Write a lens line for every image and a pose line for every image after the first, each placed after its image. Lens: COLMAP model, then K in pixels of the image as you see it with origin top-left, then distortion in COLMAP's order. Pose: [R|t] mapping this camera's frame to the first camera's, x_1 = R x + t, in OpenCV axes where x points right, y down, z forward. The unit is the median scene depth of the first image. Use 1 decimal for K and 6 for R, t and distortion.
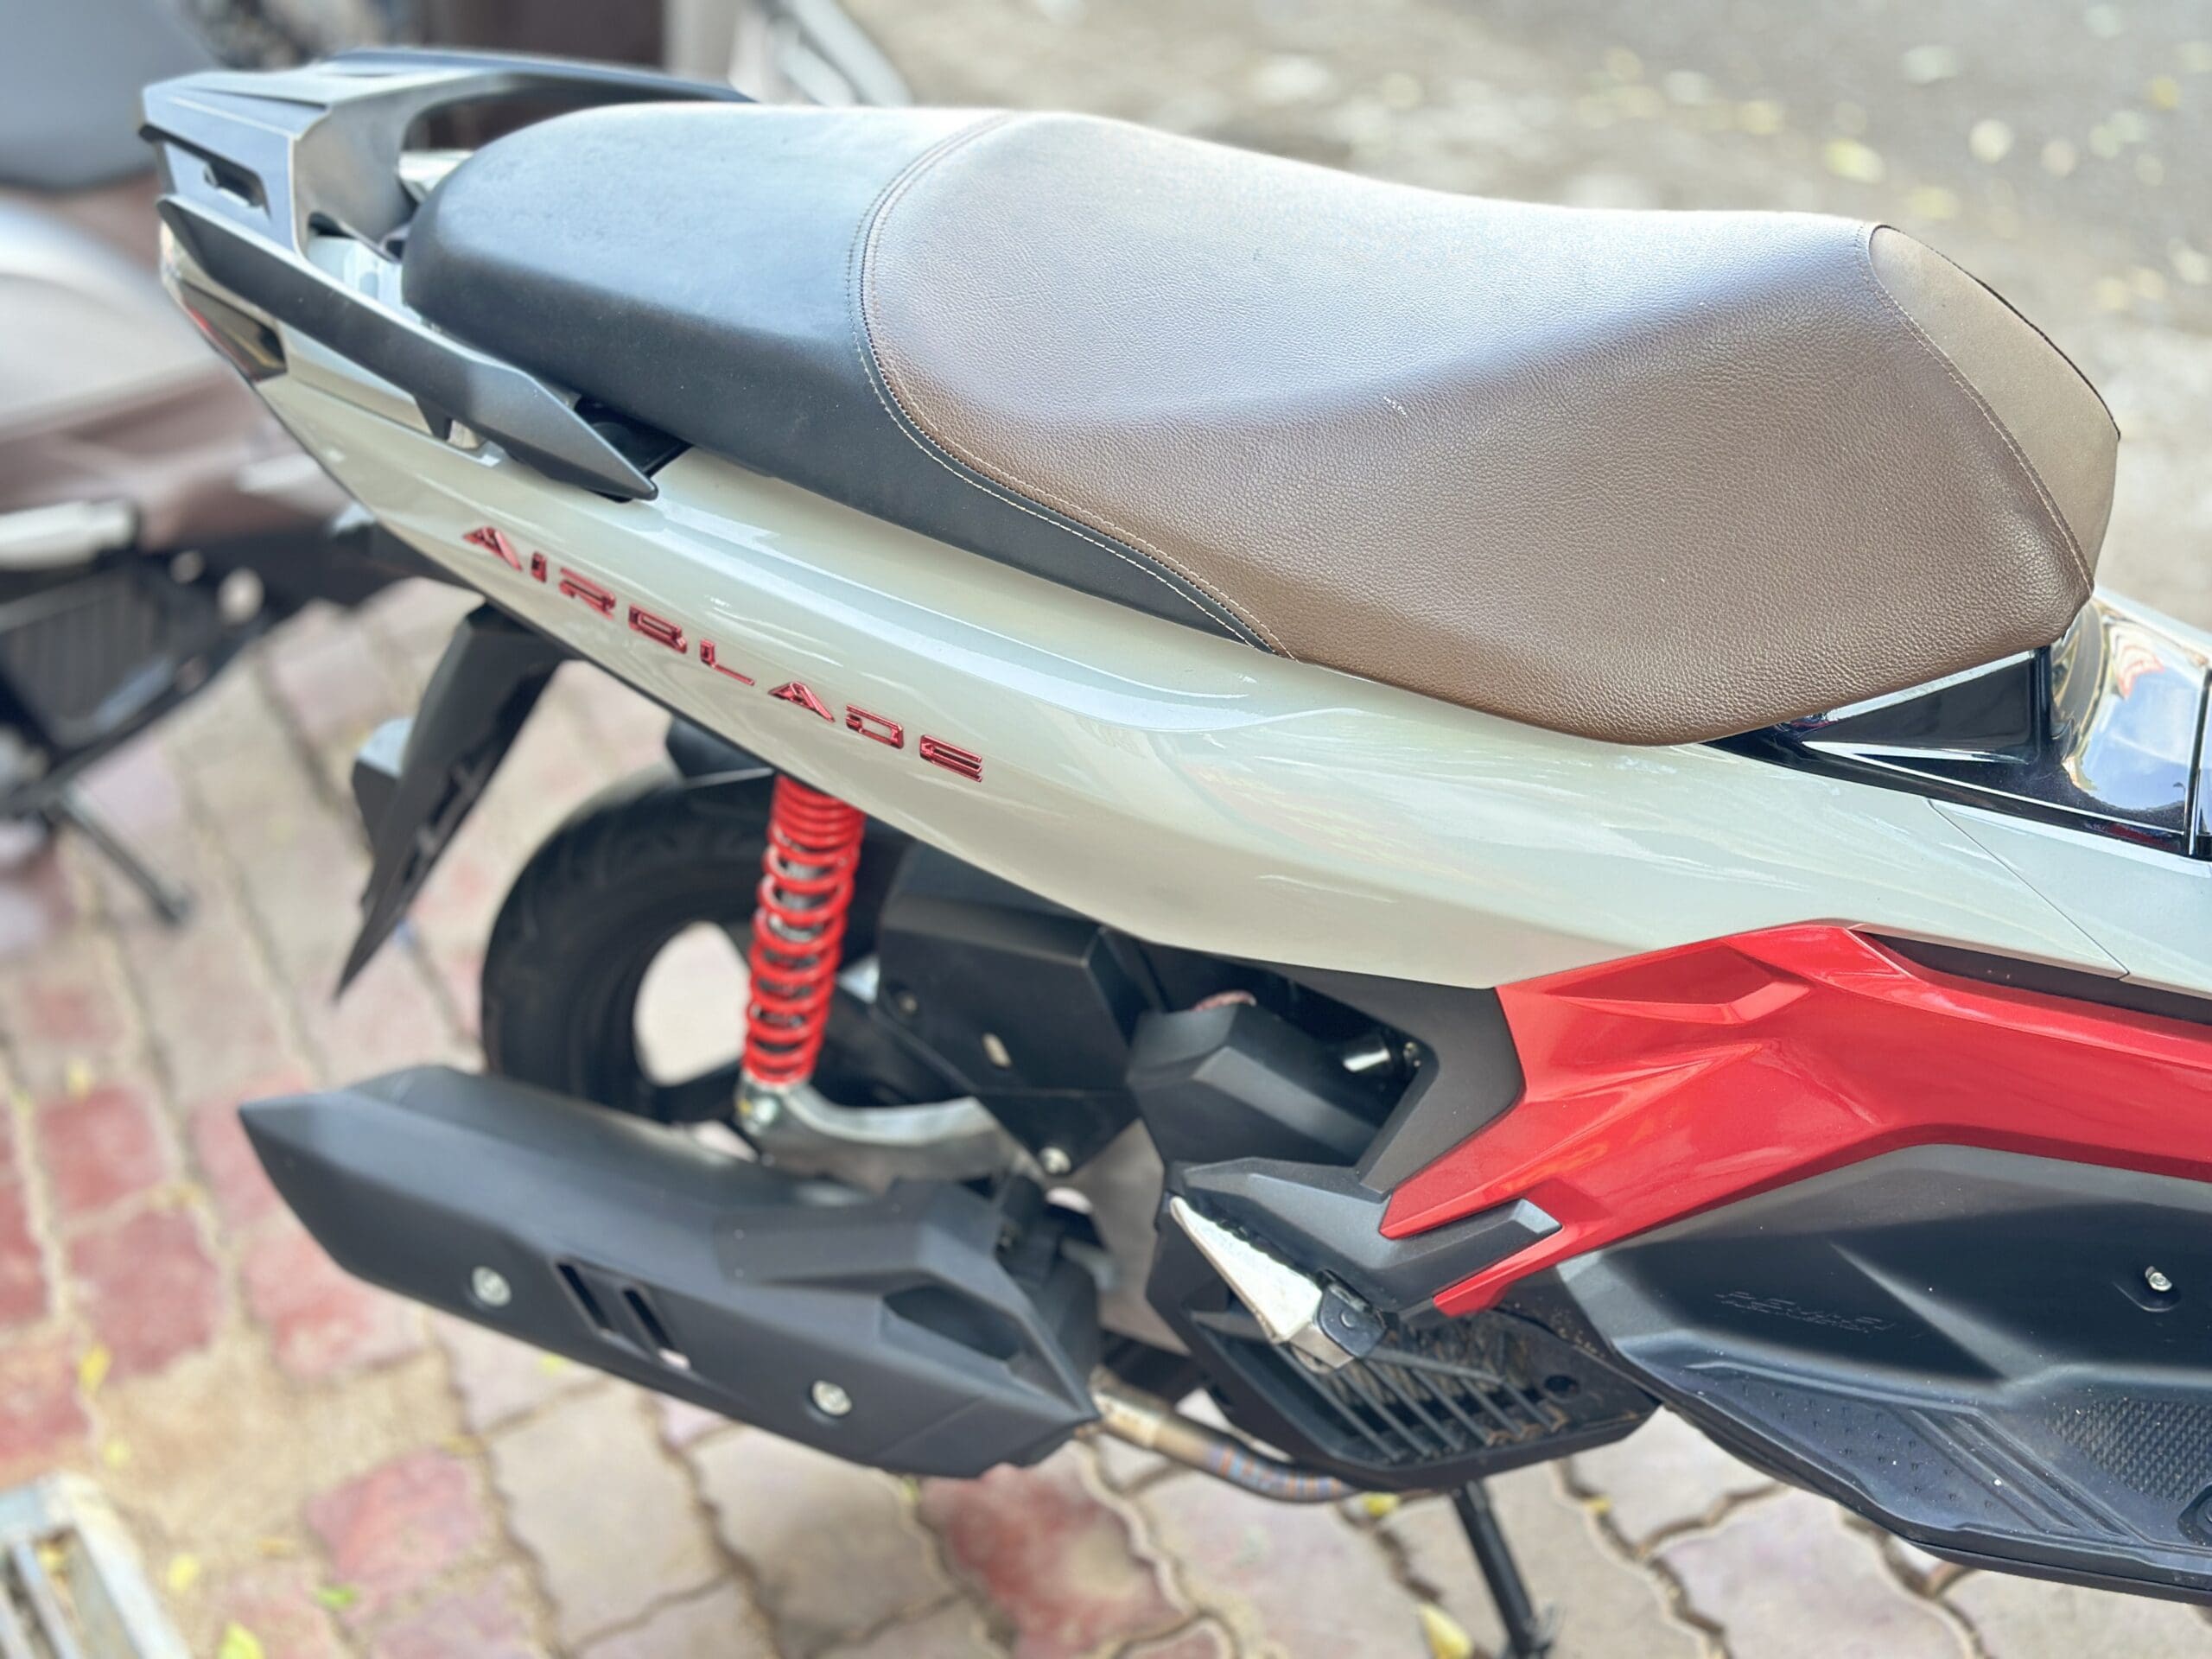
lens RADIAL K [[3098.2, 0, 1102.9], [0, 3098.2, 824.9], [0, 0, 1]] dist [0.125007, 0.000000]
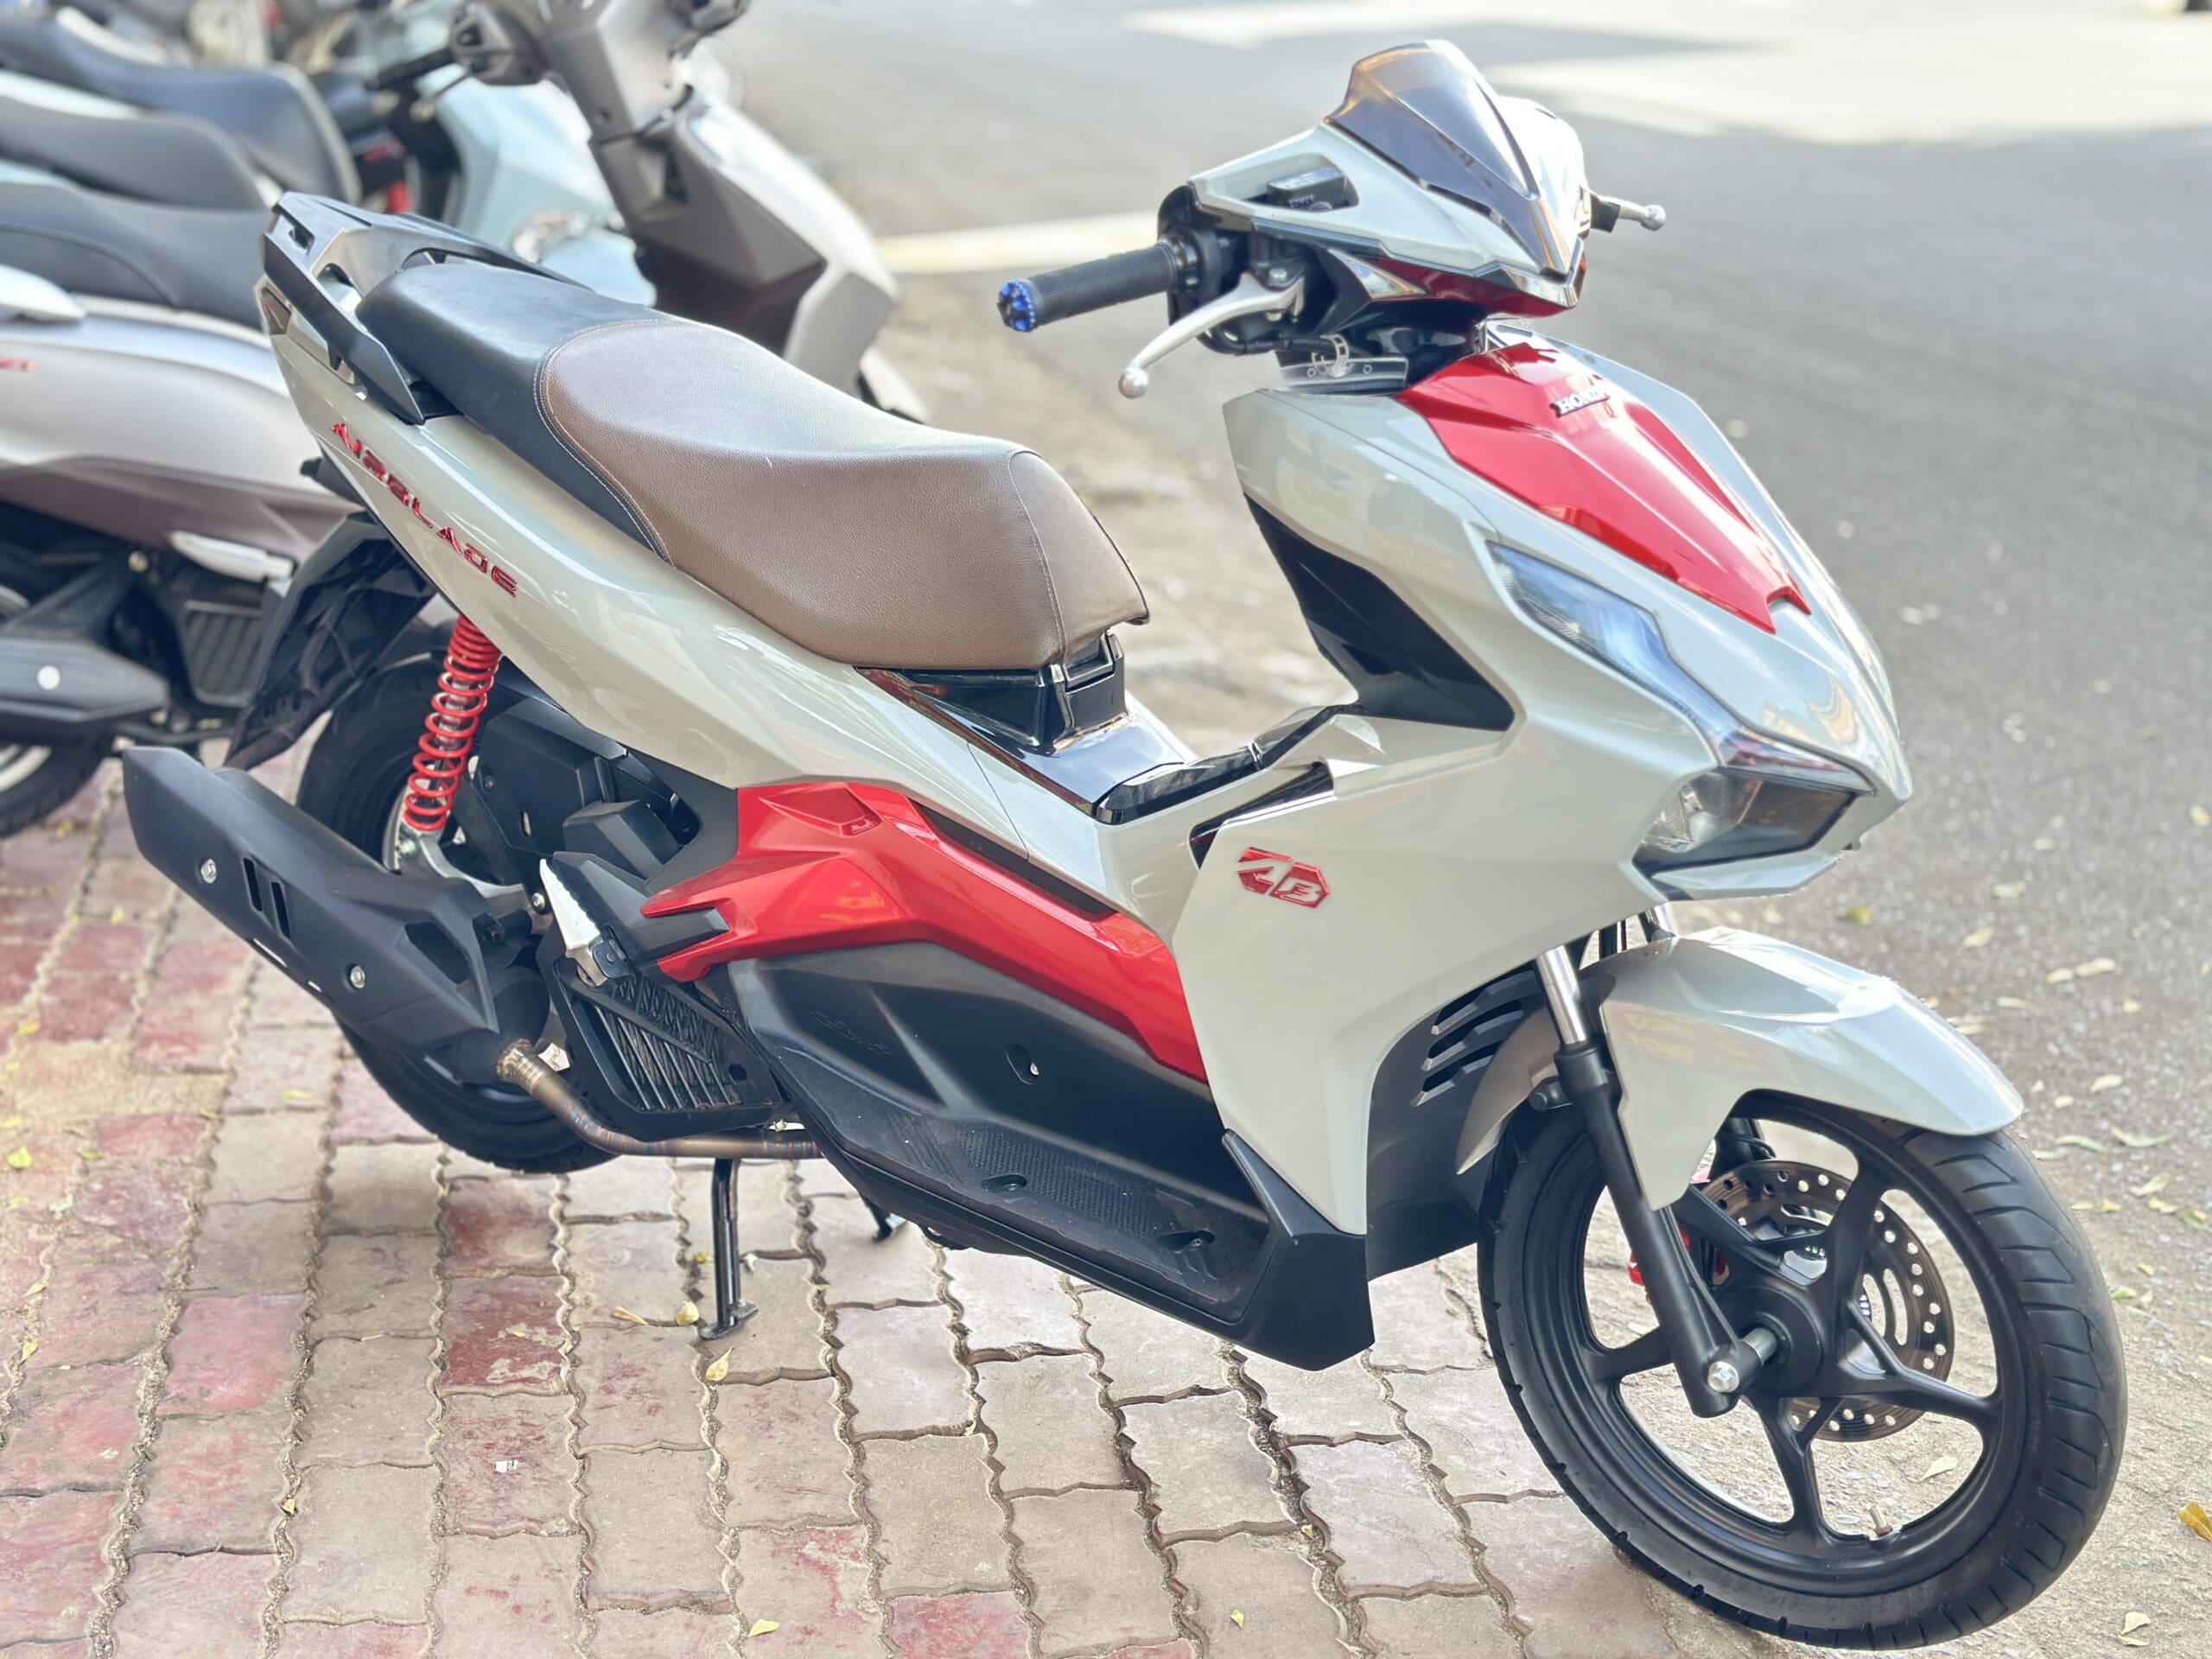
lens RADIAL K [[3098.2, 0, 1108.5], [0, 3098.2, 843.2], [0, 0, 1]] dist [0.125007, 0.000000]
pose [[0.939676, 0.301632, -0.161327, 0.600835], [-0.332121, 0.917408, -0.219223, 0.386760], [0.081878, 0.259578, 0.962245, -0.683749]]
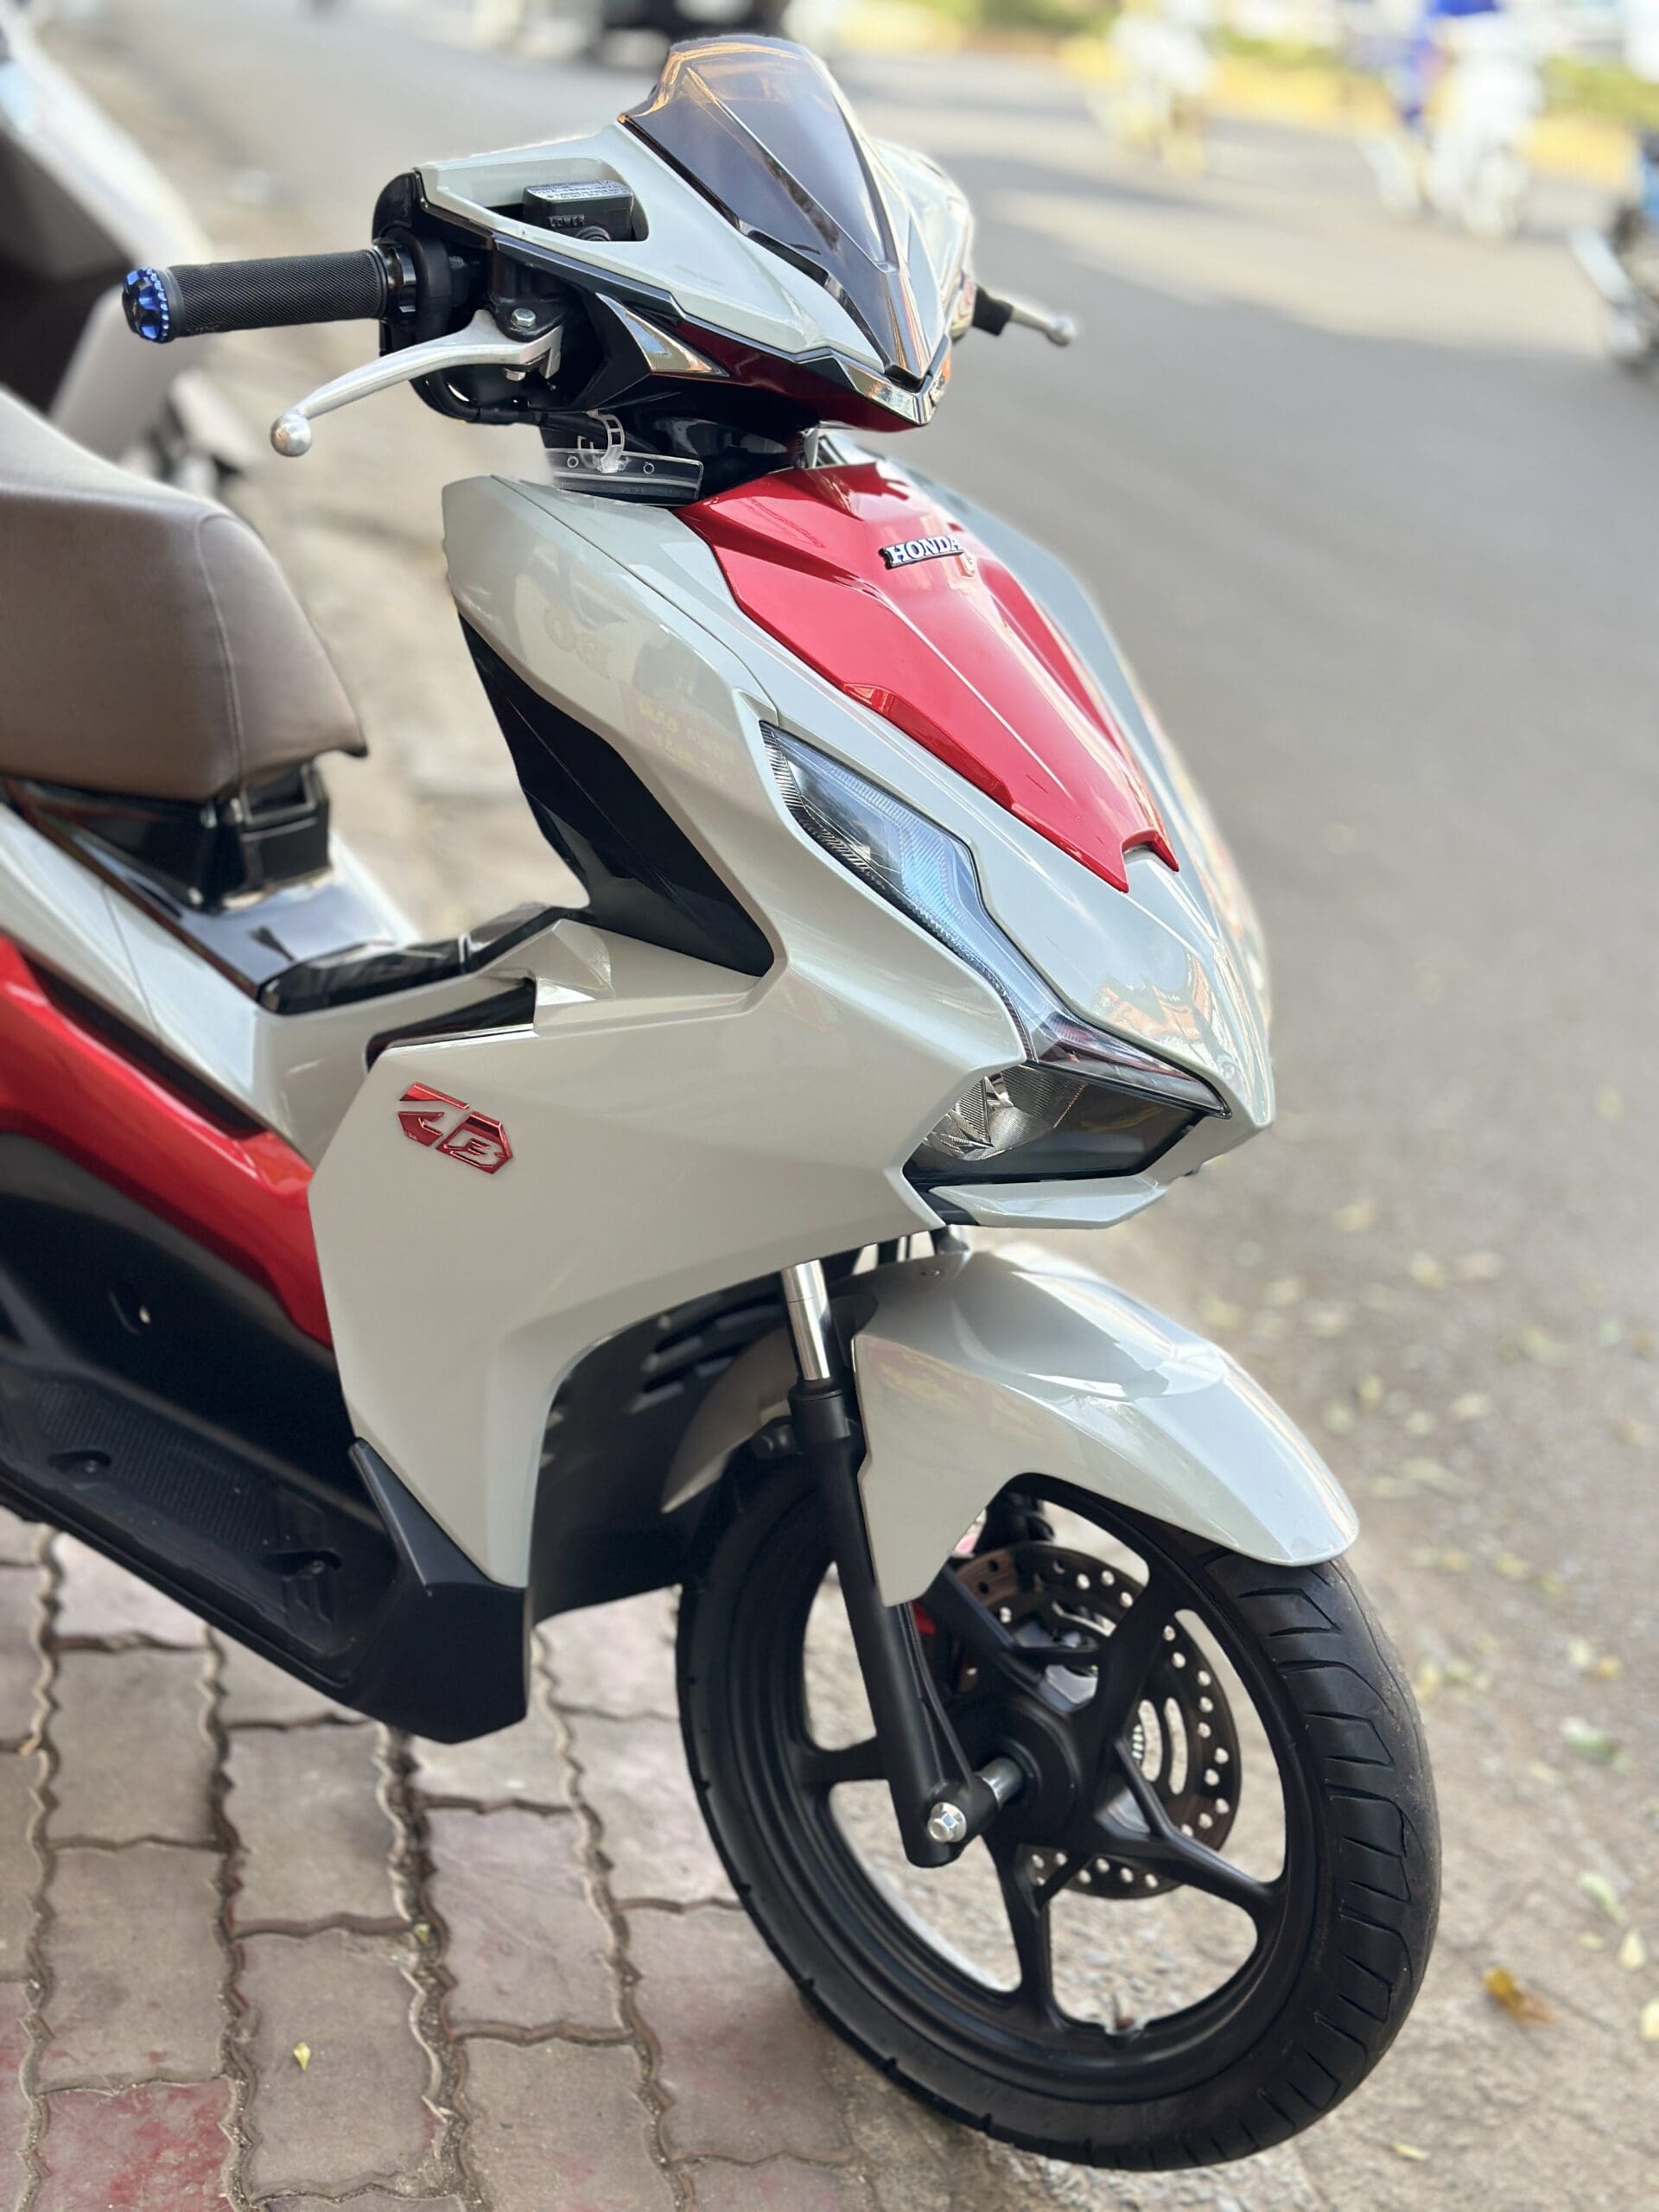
lens RADIAL K [[3098.2, 0, 823.4], [0, 3098.2, 1100.9], [0, 0, 1]] dist [0.125007, 0.000000]
pose [[0.905733, 0.419656, -0.059463, 0.627249], [-0.422259, 0.881275, -0.212256, 0.222619], [-0.036671, 0.217356, 0.975403, -0.345184]]
